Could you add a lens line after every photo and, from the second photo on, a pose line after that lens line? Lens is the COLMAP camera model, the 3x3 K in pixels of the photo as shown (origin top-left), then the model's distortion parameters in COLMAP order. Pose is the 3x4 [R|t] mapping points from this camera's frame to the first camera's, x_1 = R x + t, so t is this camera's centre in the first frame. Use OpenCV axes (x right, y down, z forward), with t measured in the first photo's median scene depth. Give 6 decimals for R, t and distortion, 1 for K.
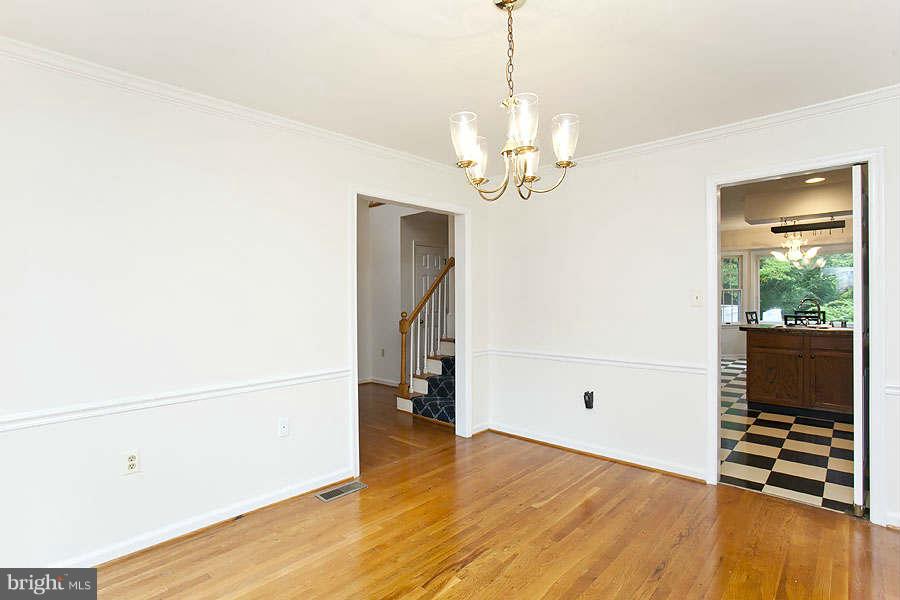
lens RADIAL K [[439.2, 0, 447.0], [0, 439.2, 295.7], [0, 0, 1]] dist [-0.026198, 0.000103]
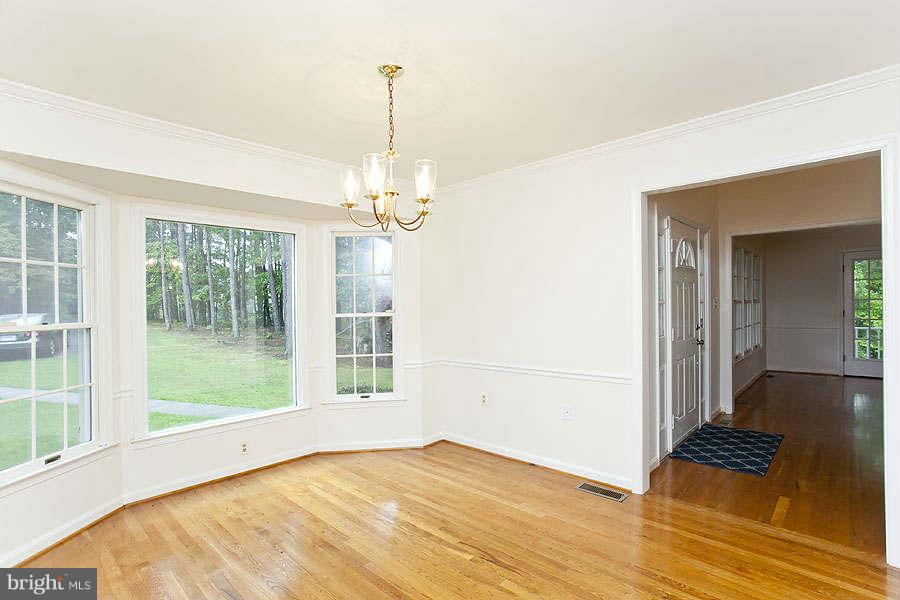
lens RADIAL K [[439.2, 0, 455.3], [0, 439.2, 305.2], [0, 0, 1]] dist [-0.026198, 0.000103]
pose [[0.004928, 0.003738, -0.999981, 0.912008], [0.018700, 0.999818, 0.003829, 0.001625], [0.999813, -0.018718, 0.004858, 0.778959]]
